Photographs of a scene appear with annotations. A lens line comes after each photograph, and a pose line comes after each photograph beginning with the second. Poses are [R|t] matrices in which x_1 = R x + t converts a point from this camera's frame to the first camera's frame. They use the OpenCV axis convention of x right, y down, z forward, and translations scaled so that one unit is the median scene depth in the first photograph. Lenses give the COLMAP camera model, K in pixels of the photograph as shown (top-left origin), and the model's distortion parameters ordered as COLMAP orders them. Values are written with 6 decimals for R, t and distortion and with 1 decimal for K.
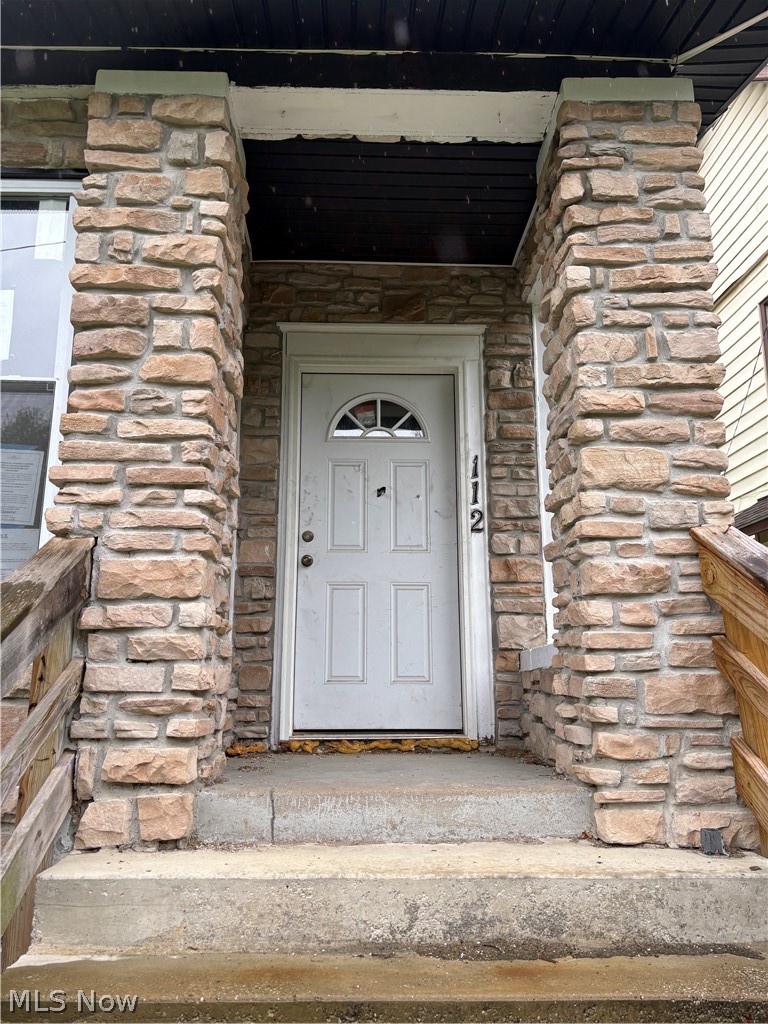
lens RADIAL K [[770.3, 0, 380.4], [0, 770.3, 518.2], [0, 0, 1]] dist [0.055199, -0.050421]
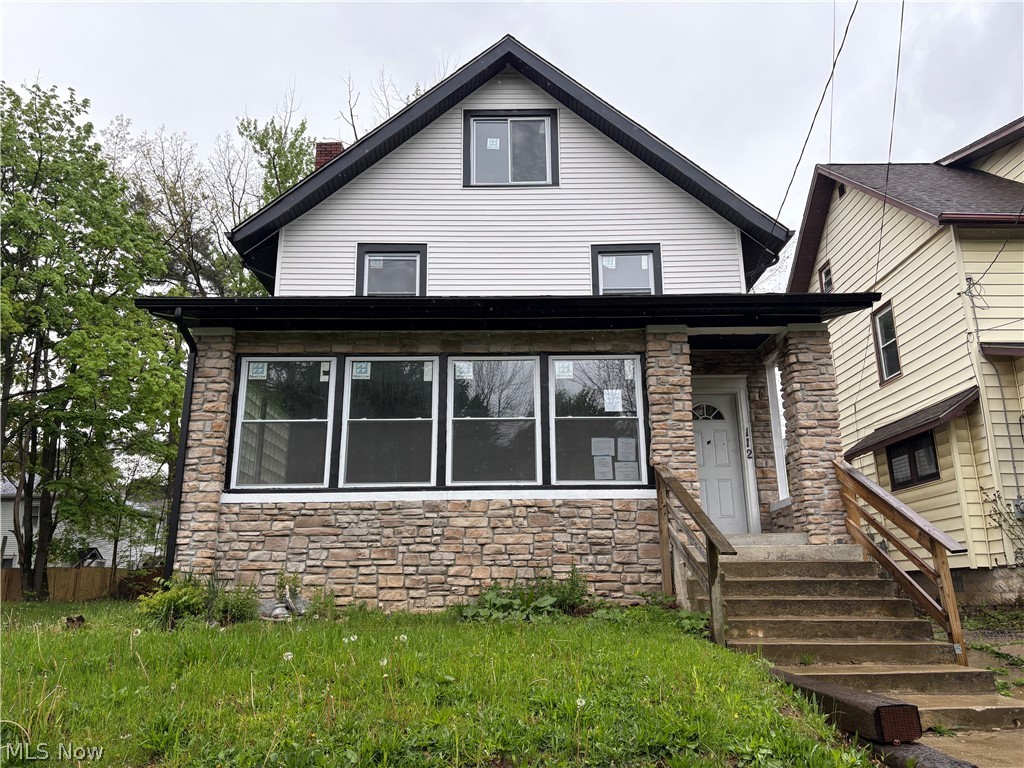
lens RADIAL K [[770.3, 0, 514.0], [0, 770.3, 385.2], [0, 0, 1]] dist [0.055199, -0.050421]
pose [[0.999690, -0.015753, -0.019284, -0.938352], [0.014716, 0.998496, -0.052816, -0.155828], [0.020087, 0.052516, 0.998418, -2.480573]]
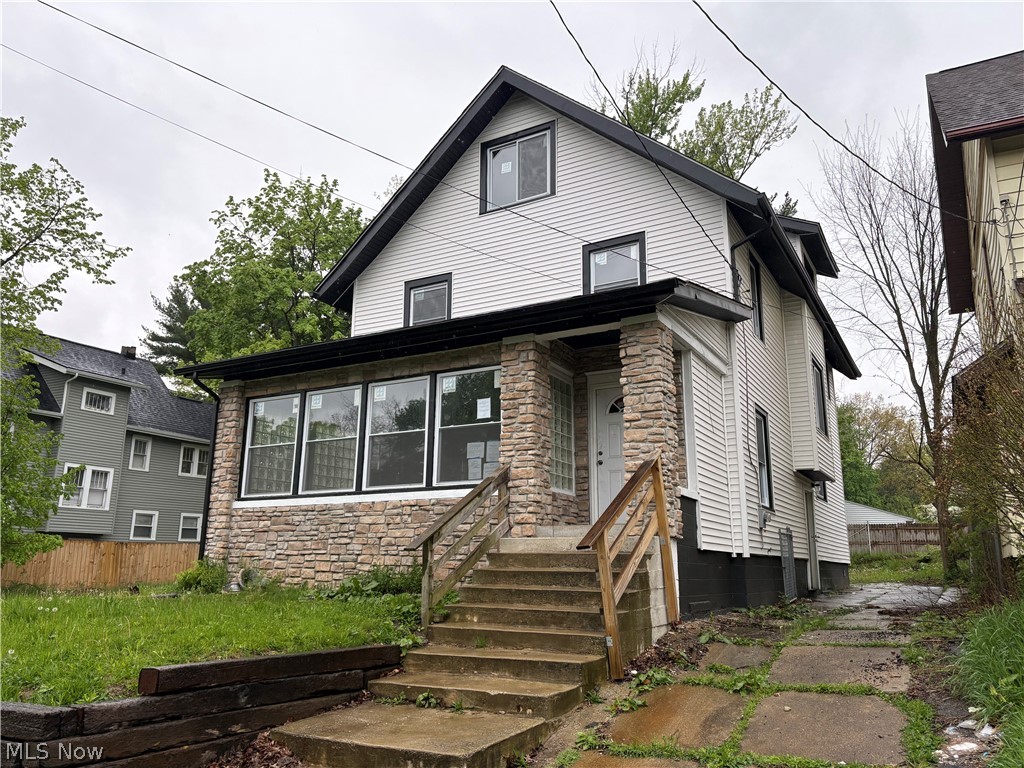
lens RADIAL K [[770.3, 0, 506.0], [0, 770.3, 381.5], [0, 0, 1]] dist [0.055199, -0.050421]
pose [[0.852098, -0.117316, -0.510064, 1.593803], [0.104095, 0.993072, -0.054513, -0.174950], [0.512925, -0.006645, 0.858407, -2.282645]]
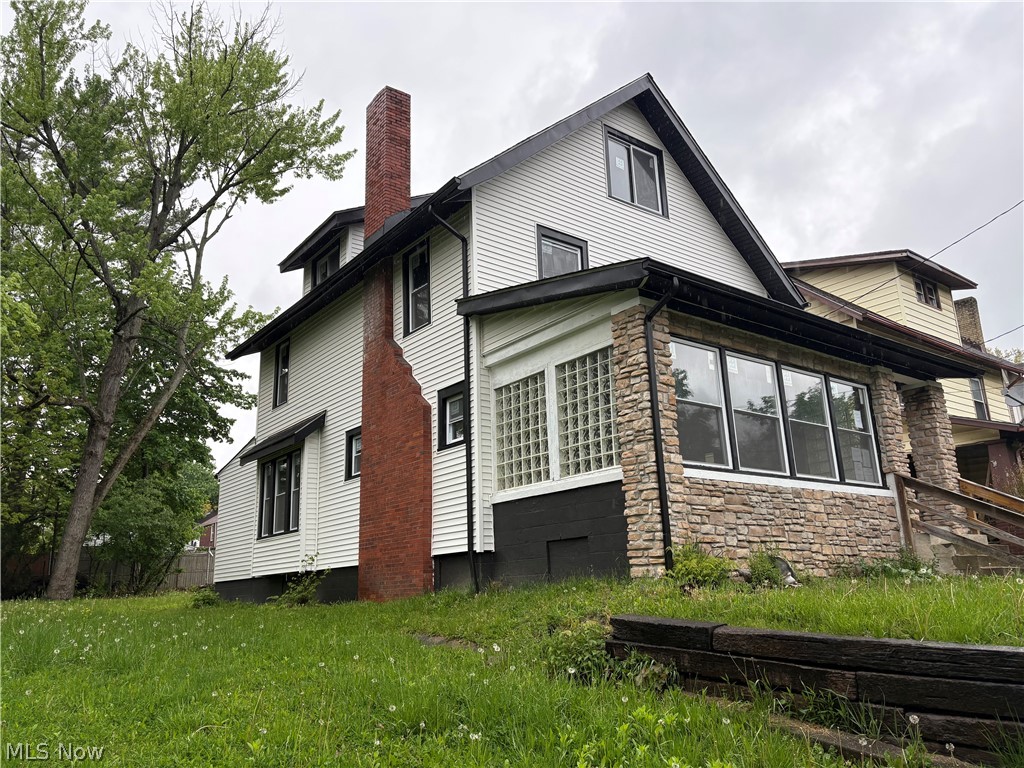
lens RADIAL K [[770.3, 0, 514.4], [0, 770.3, 382.9], [0, 0, 1]] dist [0.055199, -0.050421]
pose [[0.804125, 0.128956, 0.580305, -4.880125], [-0.092377, 0.991436, -0.092312, 0.131768], [-0.587239, 0.020624, 0.809151, -1.459502]]
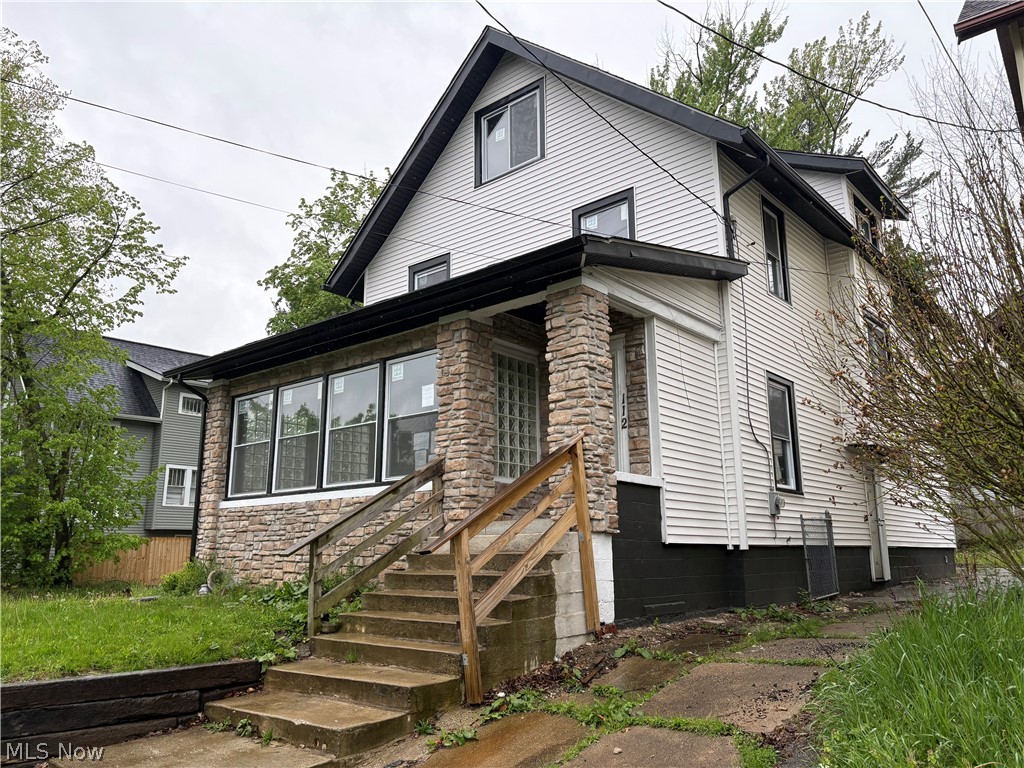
lens RADIAL K [[770.3, 0, 507.8], [0, 770.3, 379.5], [0, 0, 1]] dist [0.055199, -0.050421]
pose [[0.738406, -0.154543, -0.656409, 2.157442], [0.152905, 0.986404, -0.060231, -0.061492], [0.656793, -0.055893, 0.751997, -1.436681]]
